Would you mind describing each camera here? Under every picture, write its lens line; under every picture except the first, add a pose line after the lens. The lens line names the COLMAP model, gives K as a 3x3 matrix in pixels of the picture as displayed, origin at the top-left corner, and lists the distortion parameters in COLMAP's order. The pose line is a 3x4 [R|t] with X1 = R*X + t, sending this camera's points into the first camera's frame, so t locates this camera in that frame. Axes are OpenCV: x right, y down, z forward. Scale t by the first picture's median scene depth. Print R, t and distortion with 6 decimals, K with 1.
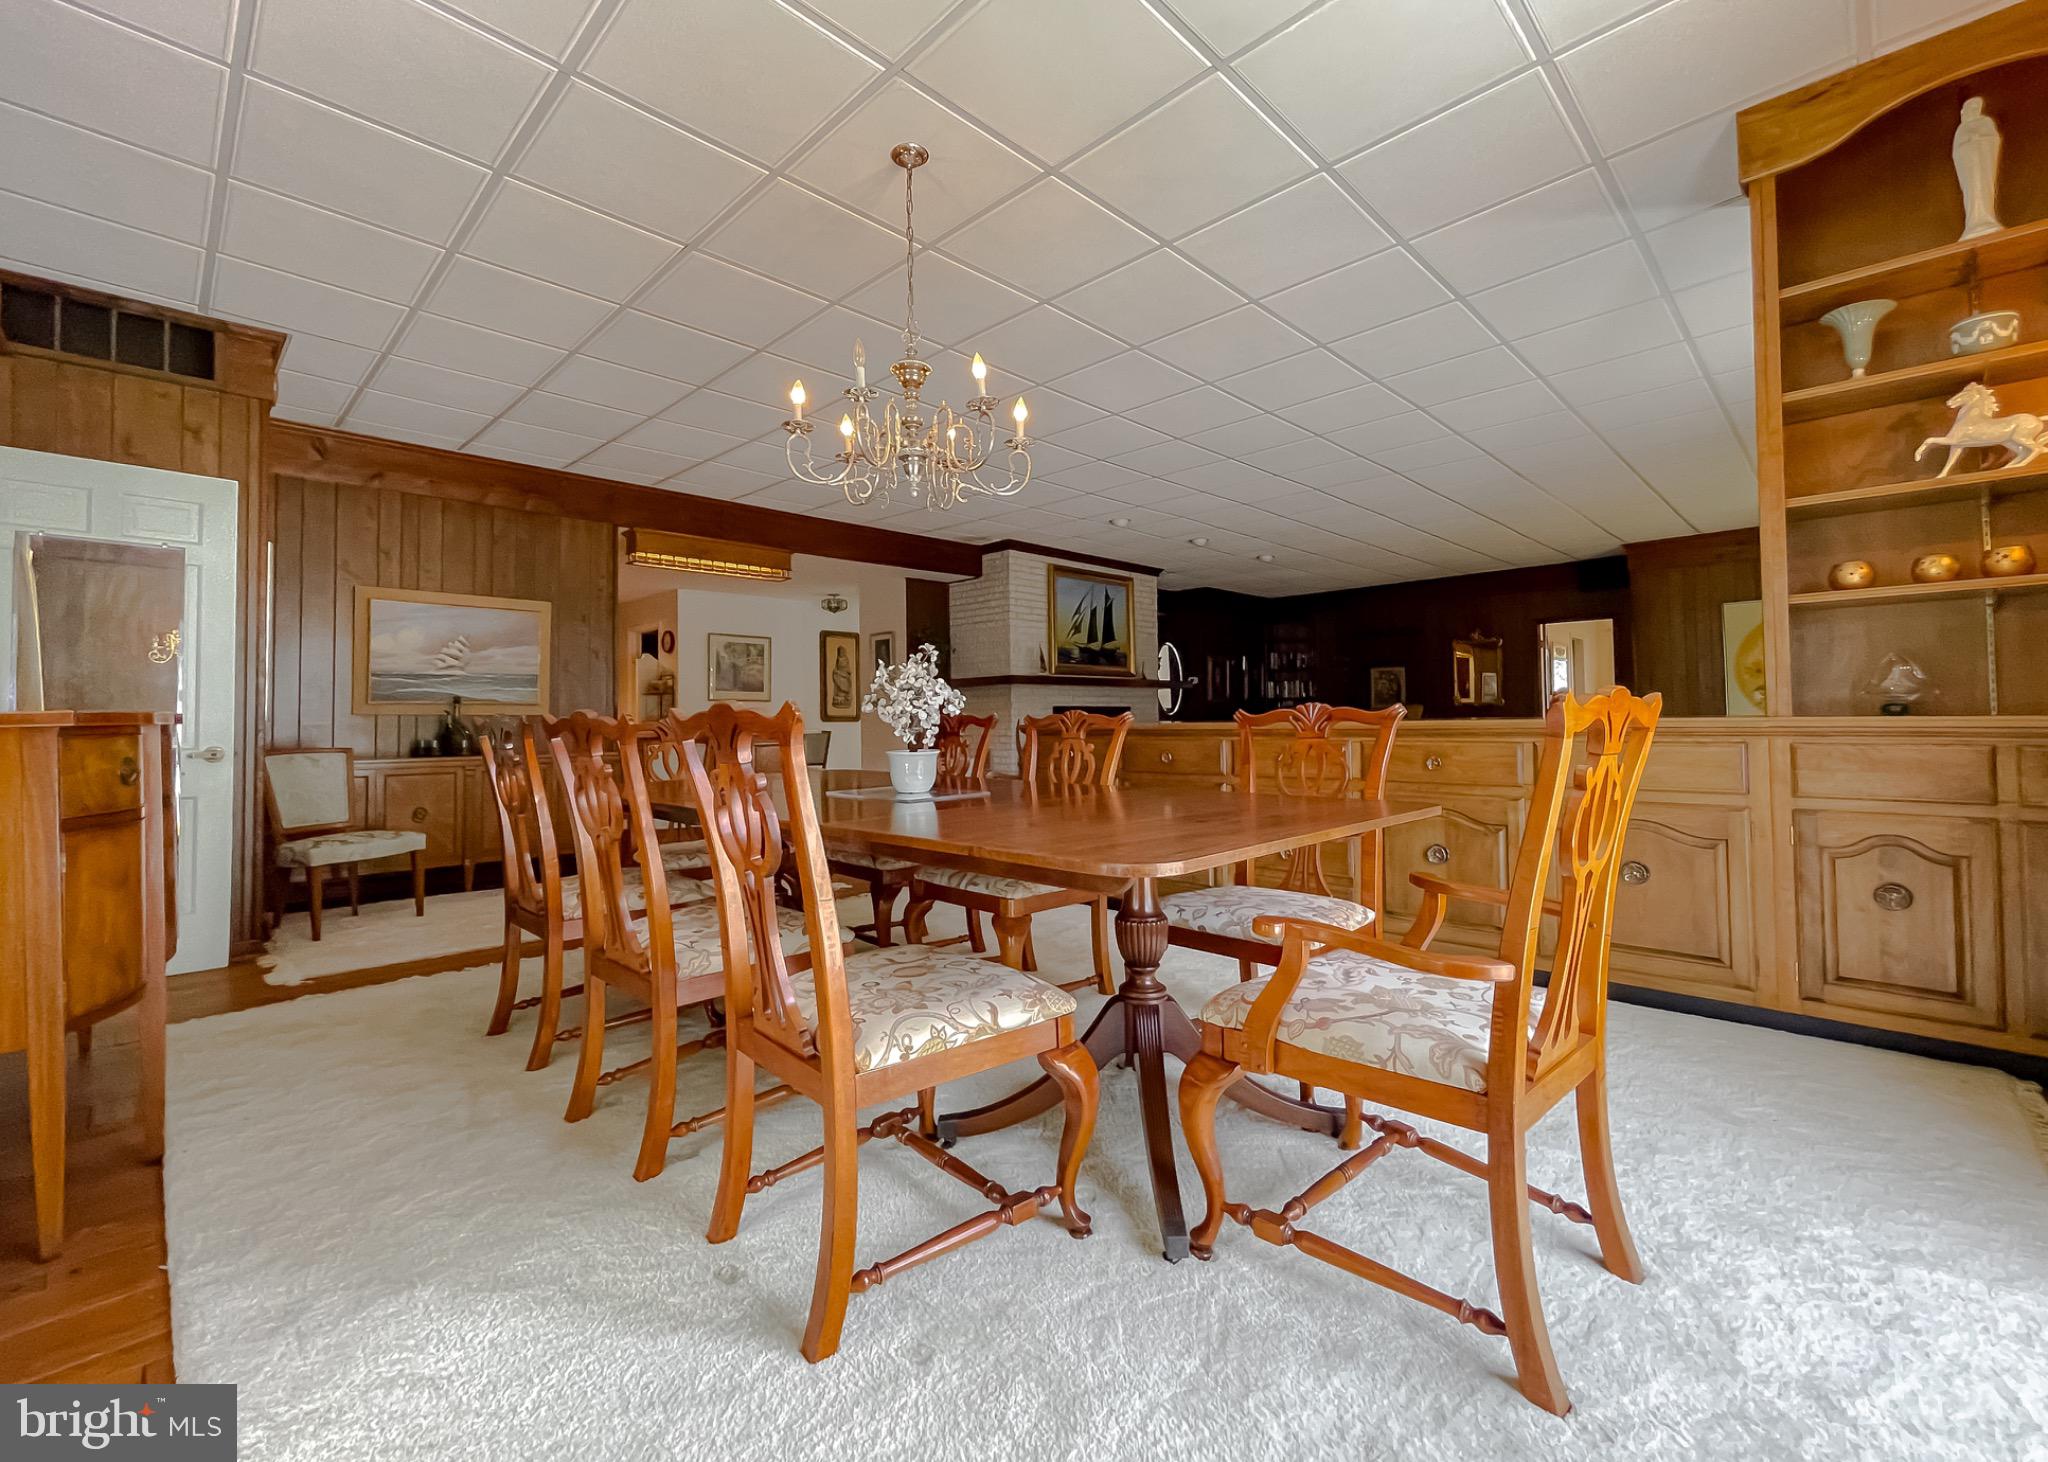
lens RADIAL K [[871.3, 0, 1027.6], [0, 871.3, 701.9], [0, 0, 1]] dist [-0.010146, -0.000094]
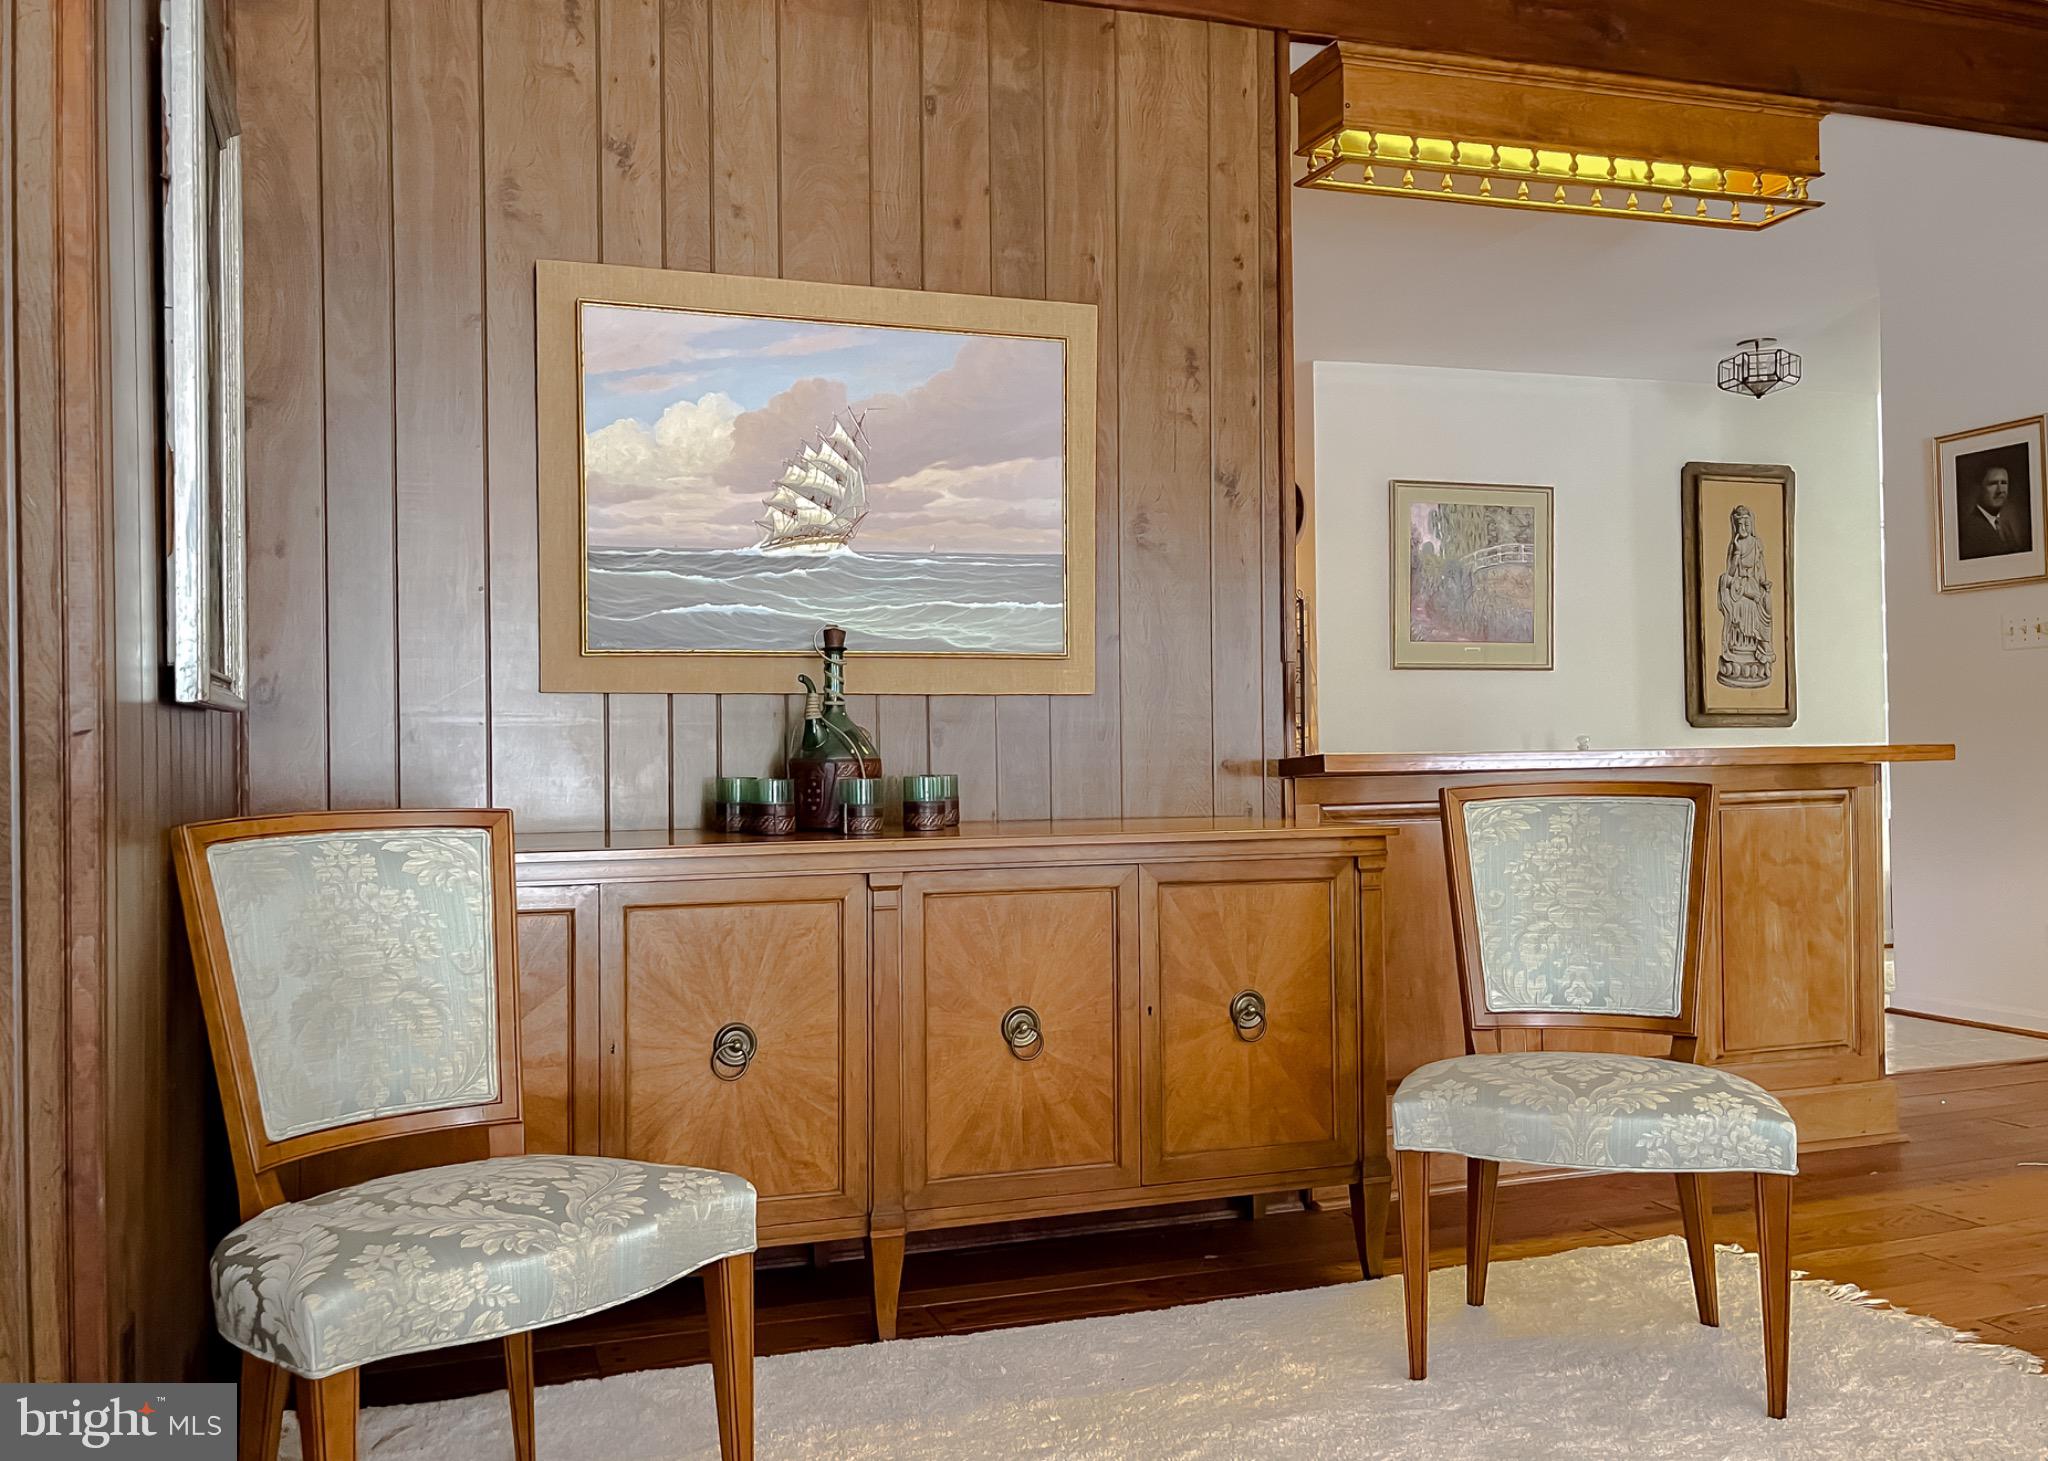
lens RADIAL K [[1691.6, 0, 977.3], [0, 1691.6, 744.2], [0, 0, 1]] dist [0.029446, -0.013402]
pose [[0.893600, -0.002935, -0.448855, -0.230713], [0.014652, 0.999636, 0.022632, 0.012848], [0.448625, -0.026801, 0.893318, 0.329223]]
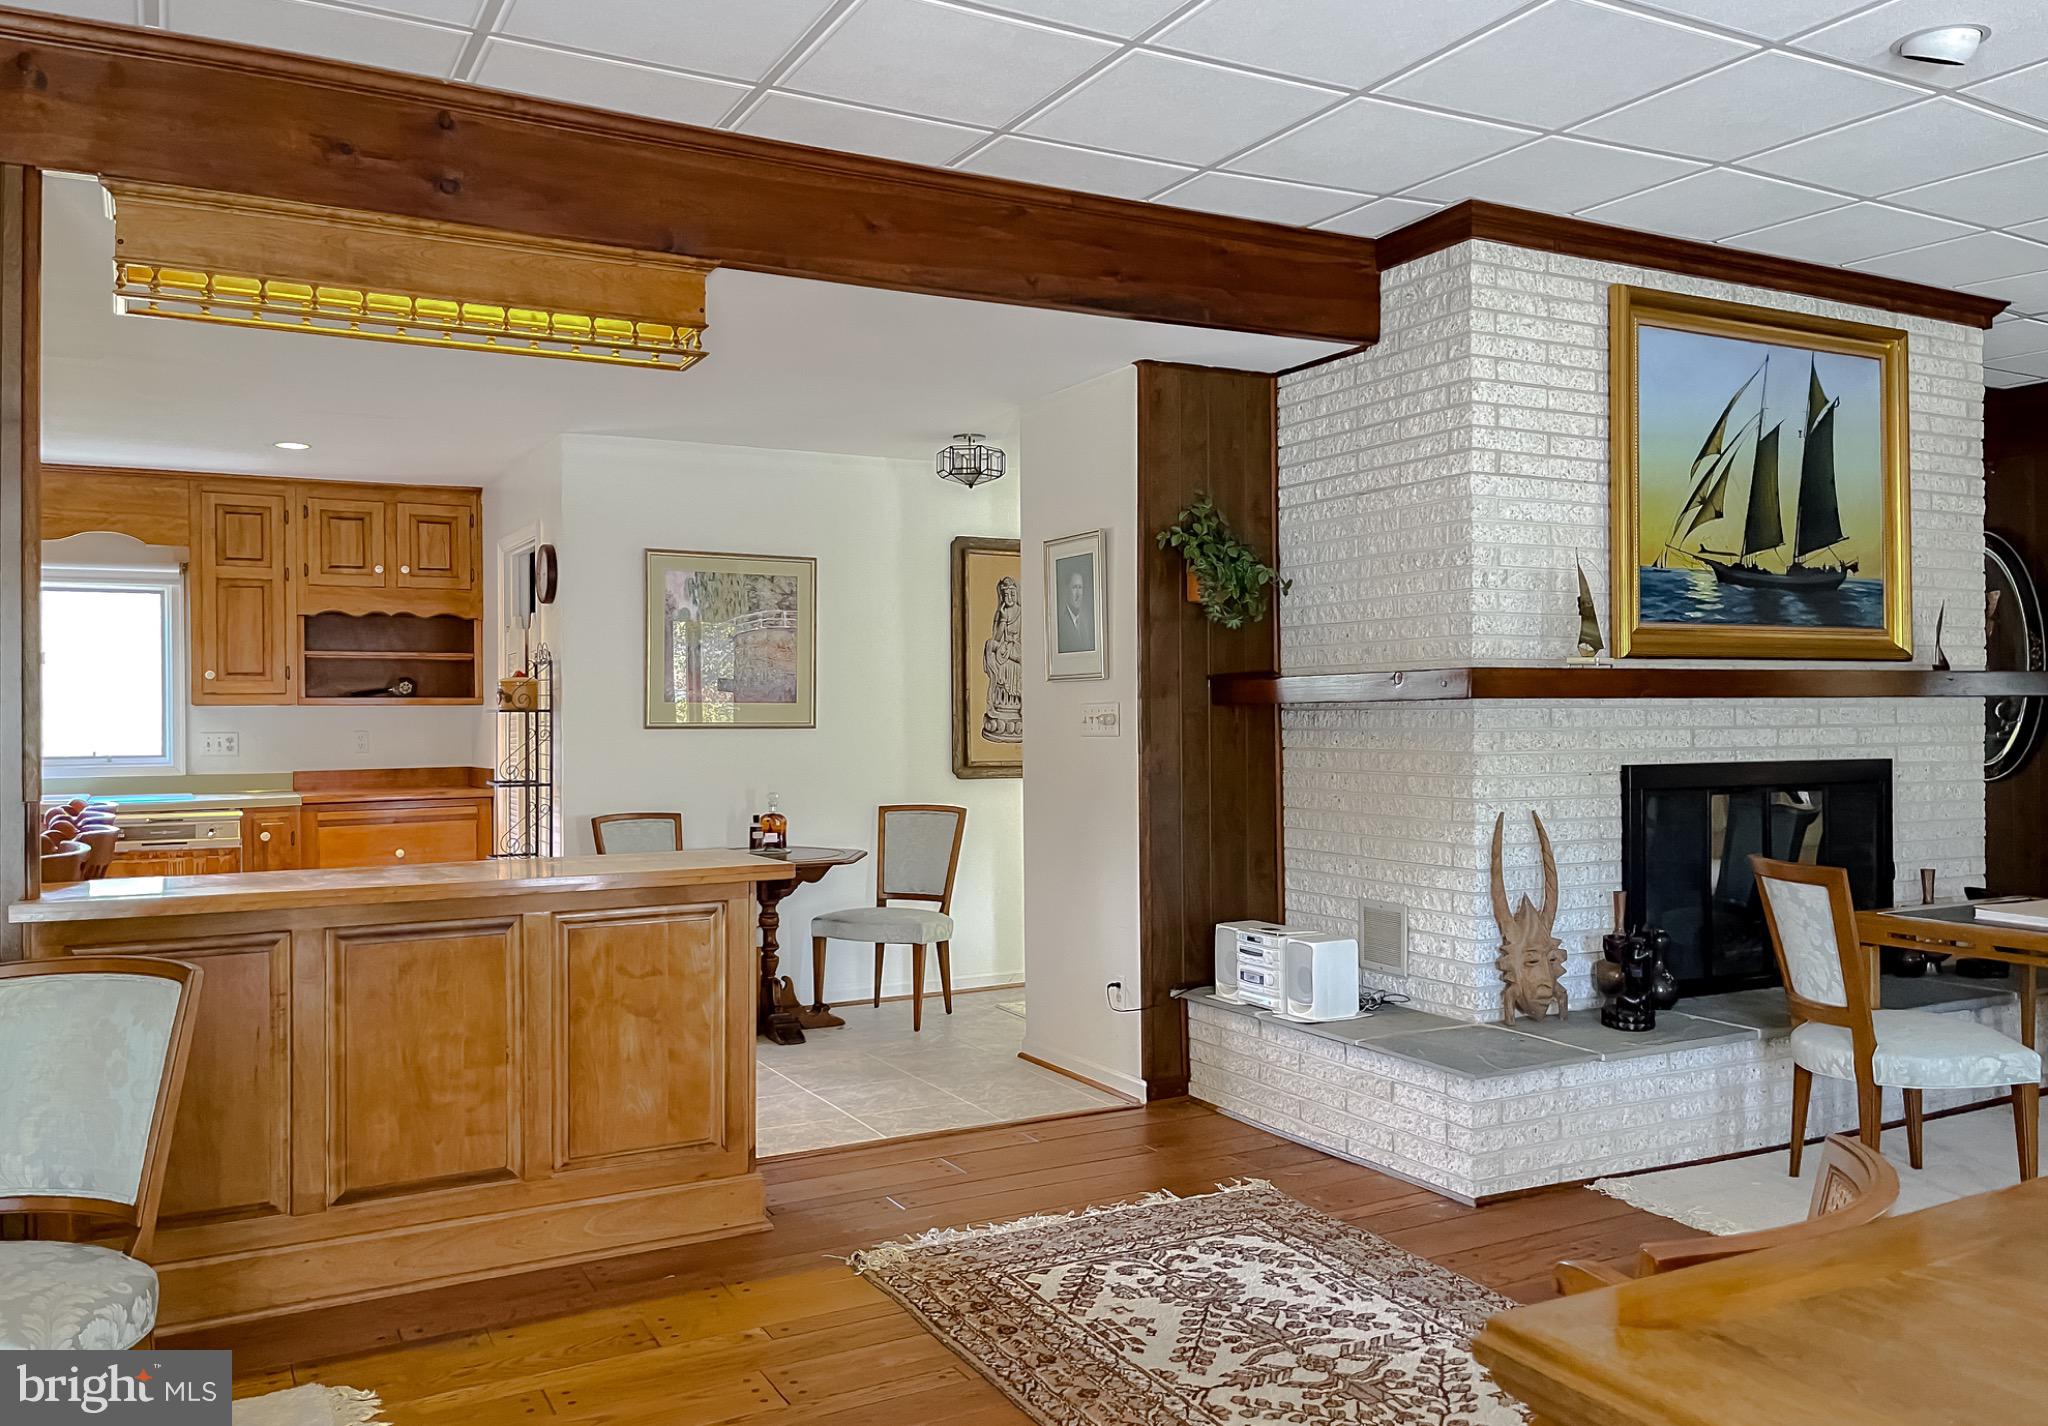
lens RADIAL K [[1586.7, 0, 1024.0], [0, 1586.7, 713.0], [0, 0, 1]] dist [0.038079, -0.005756]
pose [[0.954557, 0.006546, -0.297955, -0.003901], [0.000365, 0.999732, 0.023134, -0.027003], [0.298027, -0.022191, 0.954300, 0.435777]]
